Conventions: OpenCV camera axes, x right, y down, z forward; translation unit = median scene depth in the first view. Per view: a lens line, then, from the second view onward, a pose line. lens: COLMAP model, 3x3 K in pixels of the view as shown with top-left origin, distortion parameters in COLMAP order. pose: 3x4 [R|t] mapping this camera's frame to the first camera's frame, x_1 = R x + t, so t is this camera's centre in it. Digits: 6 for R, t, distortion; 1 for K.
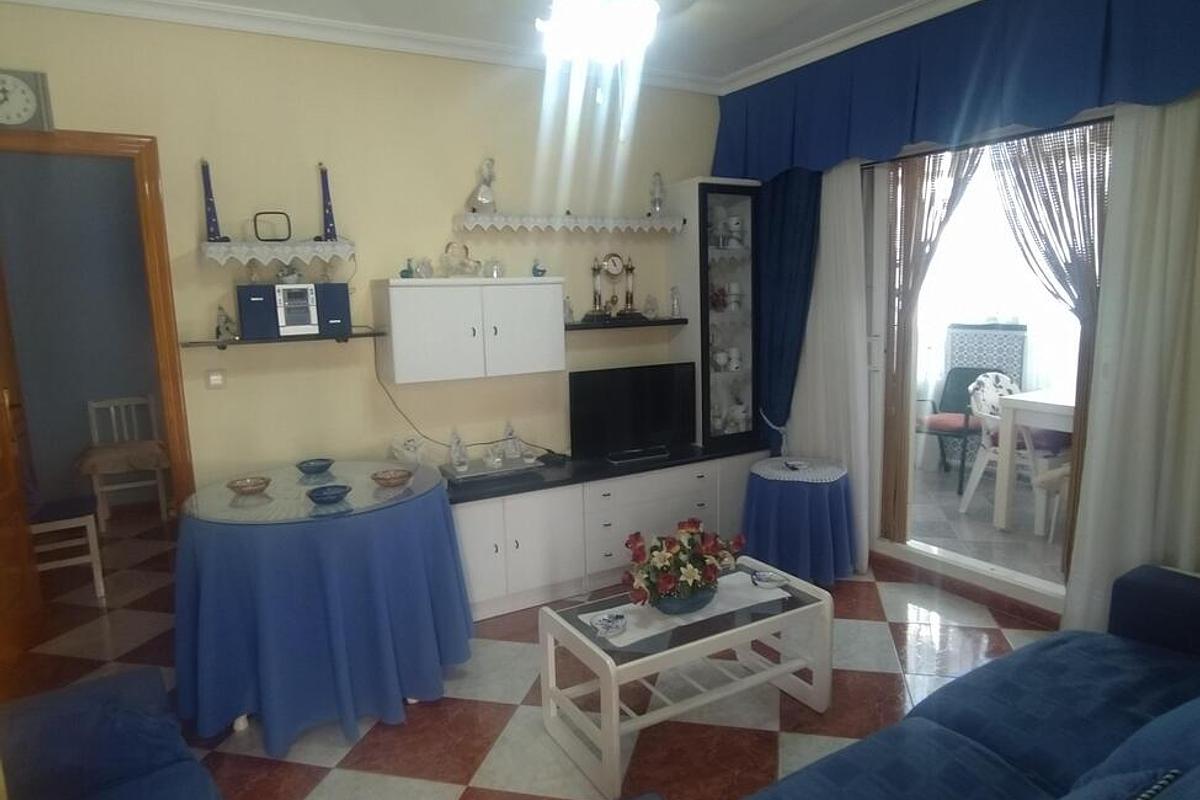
lens RADIAL K [[735.9, 0, 612.7], [0, 735.9, 409.7], [0, 0, 1]] dist [-0.035465, 0.020082]
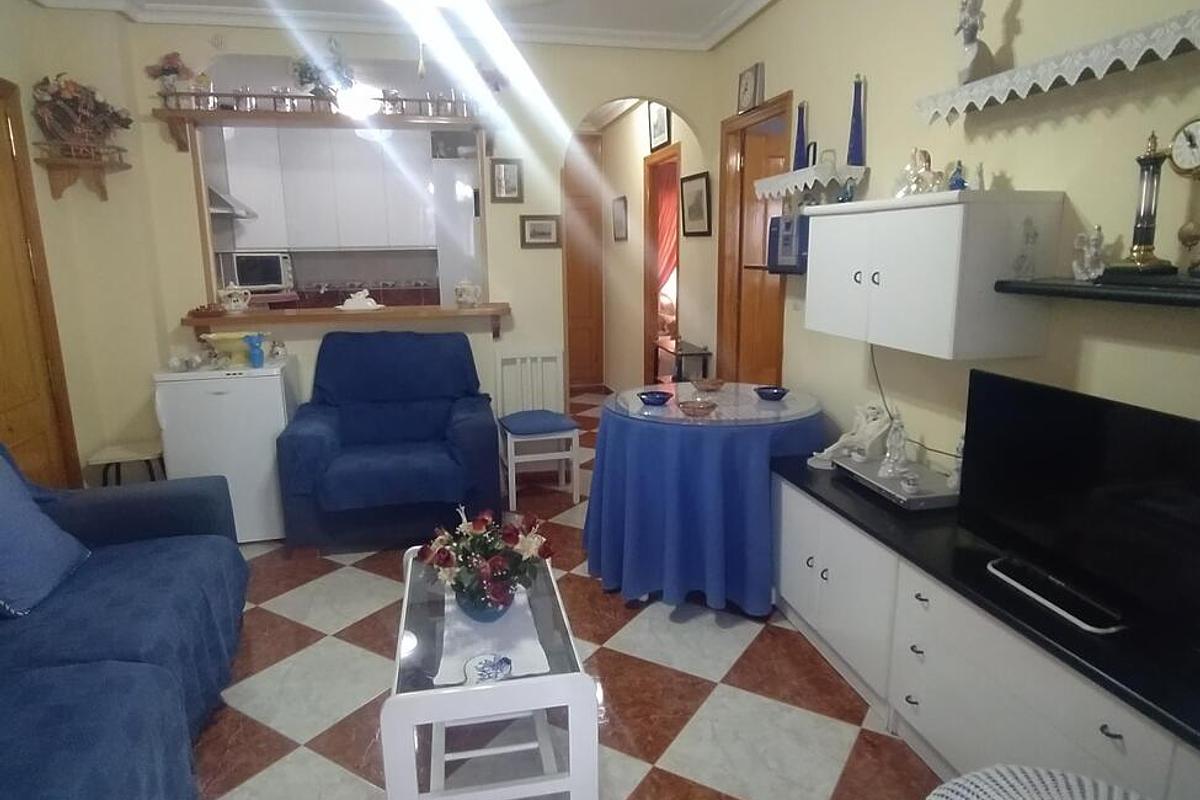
lens RADIAL K [[741.3, 0, 615.6], [0, 741.3, 408.0], [0, 0, 1]] dist [-0.036234, 0.023809]
pose [[-0.313842, 0.229619, -0.921292, 0.494598], [-0.130185, 0.950746, 0.281308, -0.131732], [0.940508, 0.208225, -0.268491, 0.838728]]
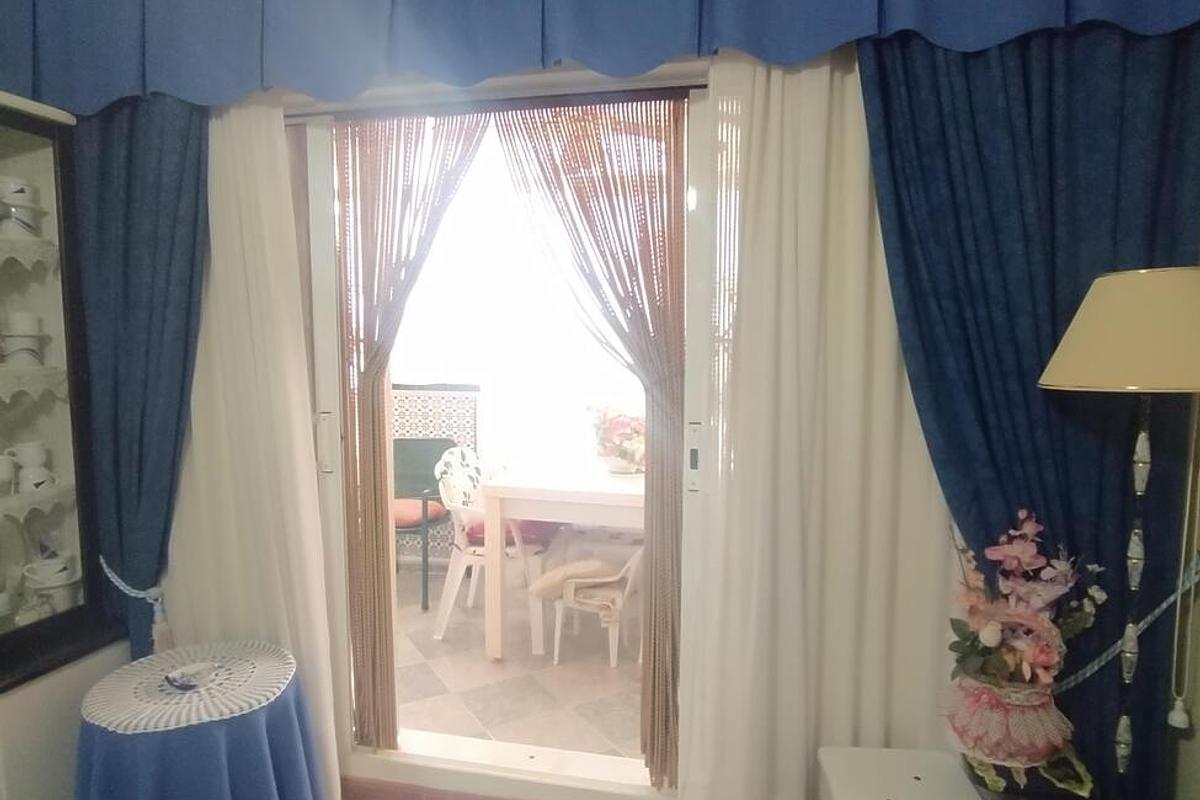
lens RADIAL K [[735.9, 0, 612.7], [0, 735.9, 409.7], [0, 0, 1]] dist [-0.035465, 0.020082]
pose [[0.695411, -0.037162, 0.717650, 0.097376], [0.089077, 0.995418, -0.034771, -0.060151], [-0.713070, 0.088106, 0.695535, 0.417153]]
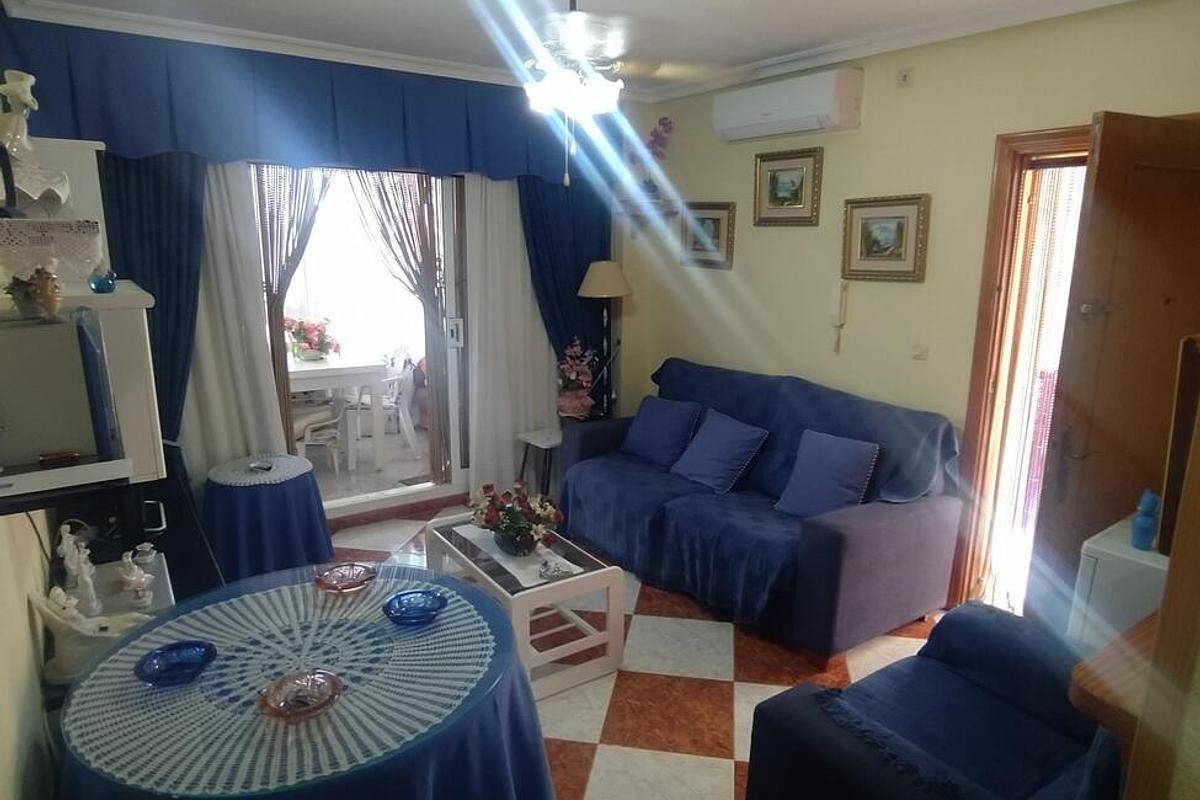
lens RADIAL K [[735.9, 0, 612.7], [0, 735.9, 409.7], [0, 0, 1]] dist [-0.035465, 0.020082]
pose [[-0.067561, -0.194037, 0.978665, -0.696251], [0.147171, 0.968238, 0.202130, -0.121073], [-0.986801, 0.157688, -0.036859, 0.539558]]
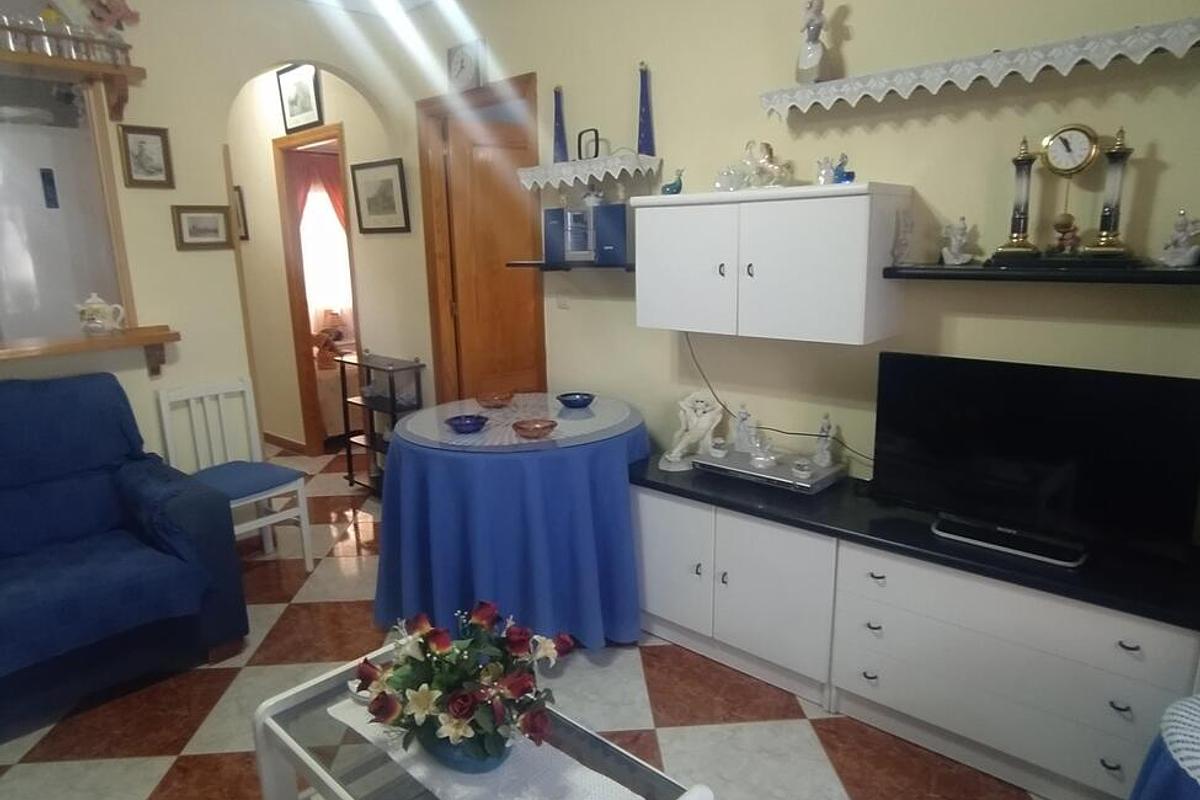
lens RADIAL K [[746.0, 0, 604.9], [0, 746.0, 404.1], [0, 0, 1]] dist [-0.038892, 0.025653]
pose [[0.284971, 0.226997, -0.931270, 0.399771], [-0.134694, 0.971398, 0.195561, -0.088355], [0.949025, 0.069707, 0.307396, 0.574337]]
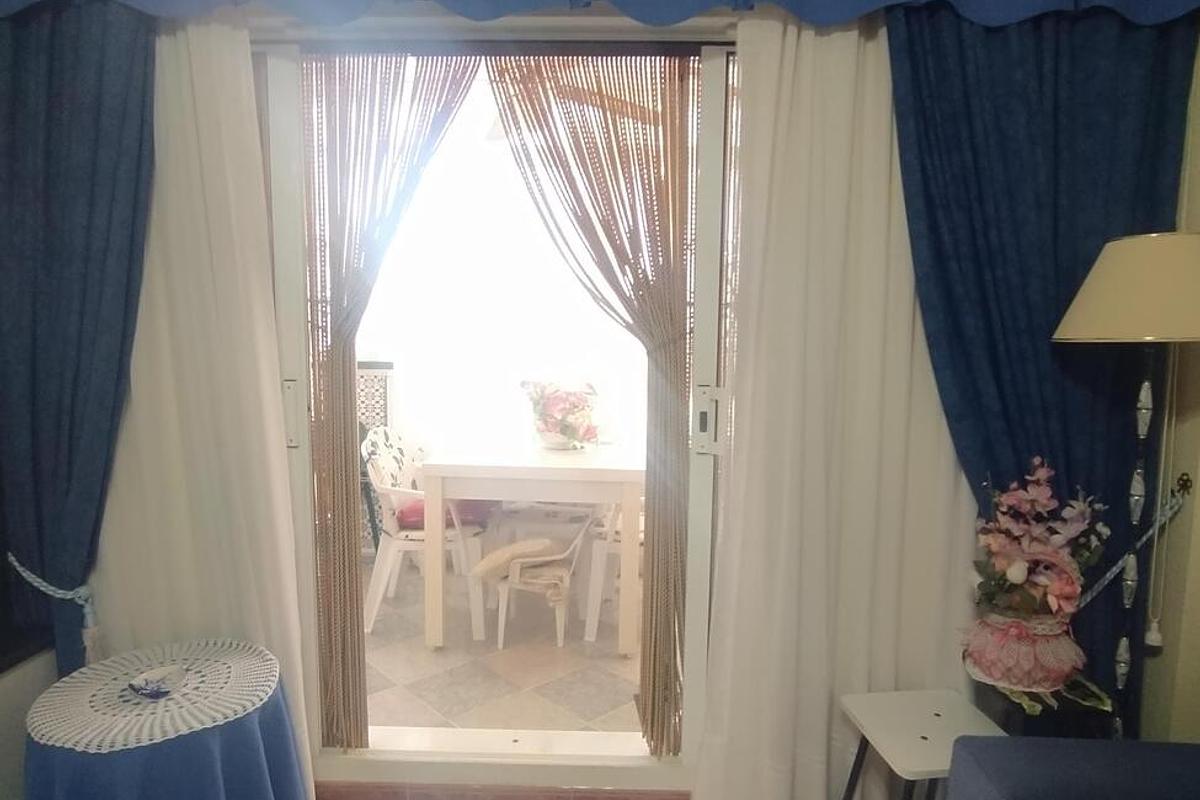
lens RADIAL K [[736.3, 0, 609.5], [0, 736.3, 409.2], [0, 0, 1]] dist [-0.037147, 0.018013]
pose [[0.537907, -0.055396, 0.841182, 0.041500], [0.104579, 0.994516, -0.001382, -0.053523], [-0.836492, 0.088713, 0.540750, 0.512578]]
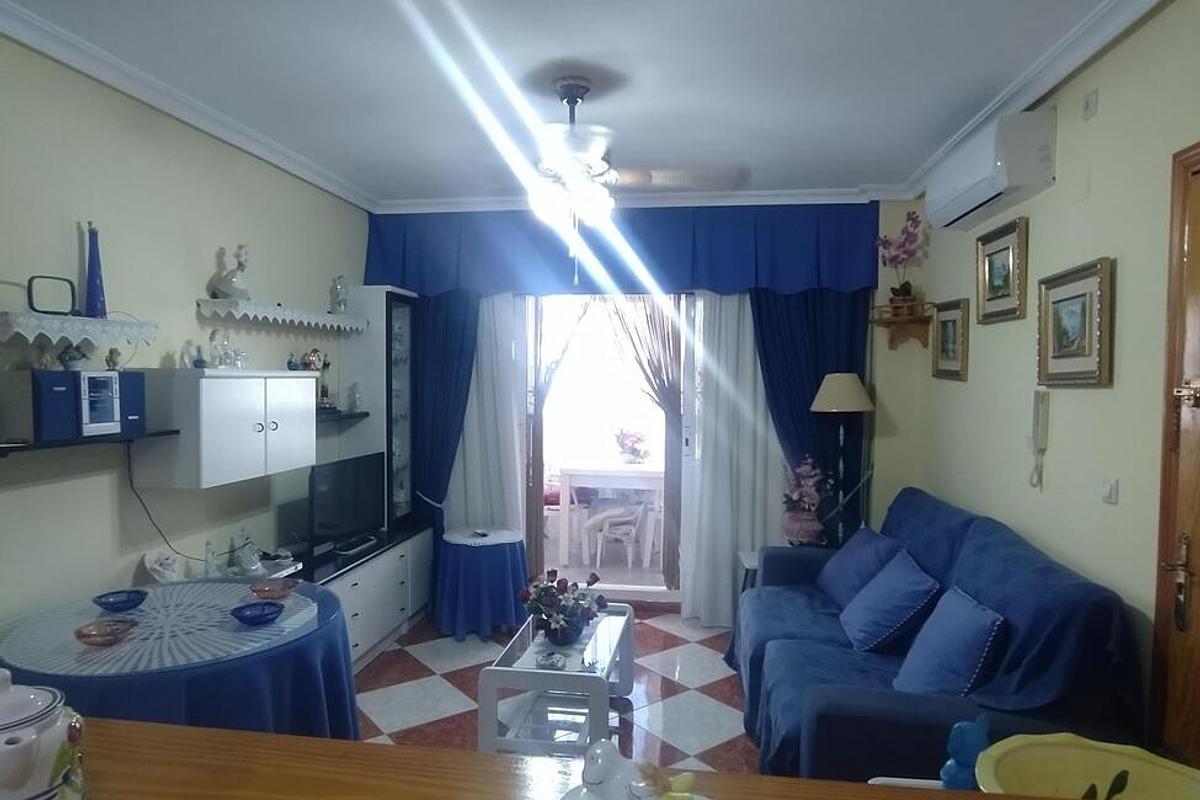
lens RADIAL K [[736.3, 0, 609.5], [0, 736.3, 409.2], [0, 0, 1]] dist [-0.037147, 0.018013]
pose [[0.625690, -0.001627, 0.780070, -0.533717], [0.096522, 0.992475, -0.075350, -0.013598], [-0.774077, 0.122440, 0.621139, 0.066789]]
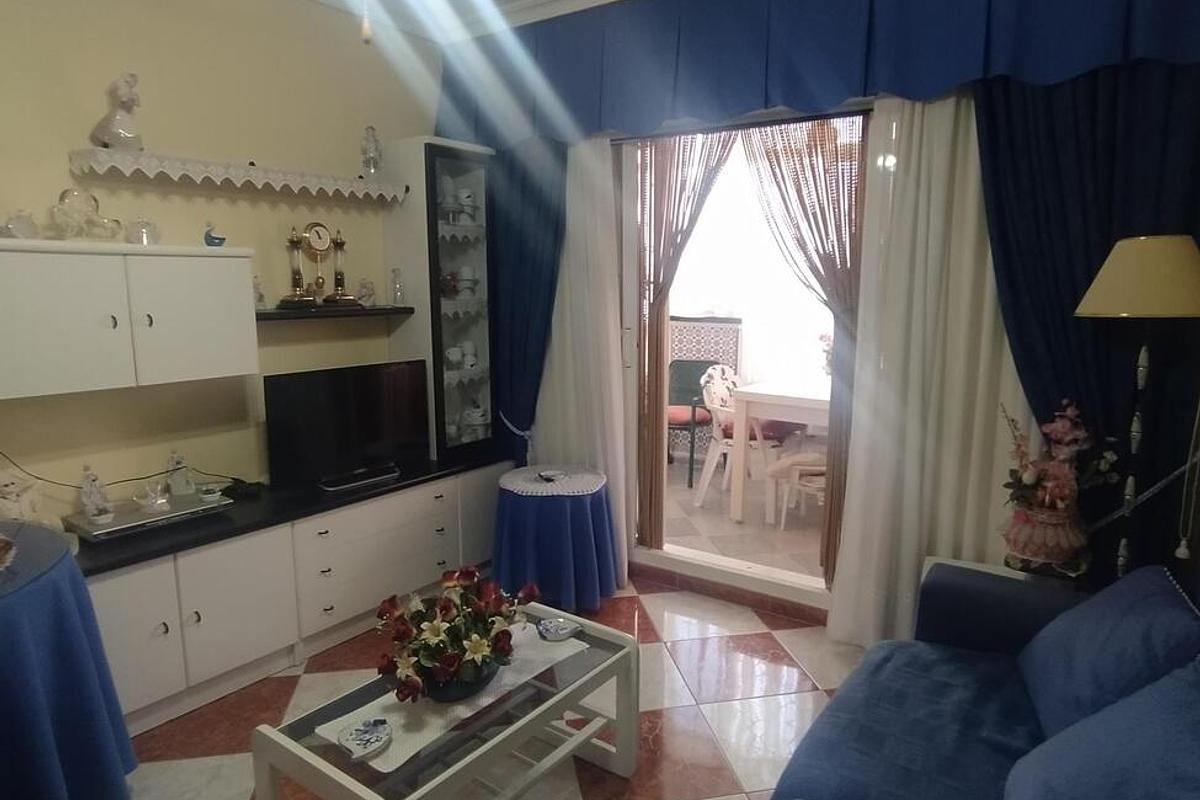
lens RADIAL K [[741.3, 0, 615.6], [0, 741.3, 408.0], [0, 0, 1]] dist [-0.036234, 0.023809]
pose [[0.912232, -0.039177, 0.407796, -0.036484], [0.035733, 0.999232, 0.016062, -0.015995], [-0.408112, -0.000080, 0.912932, 0.151496]]
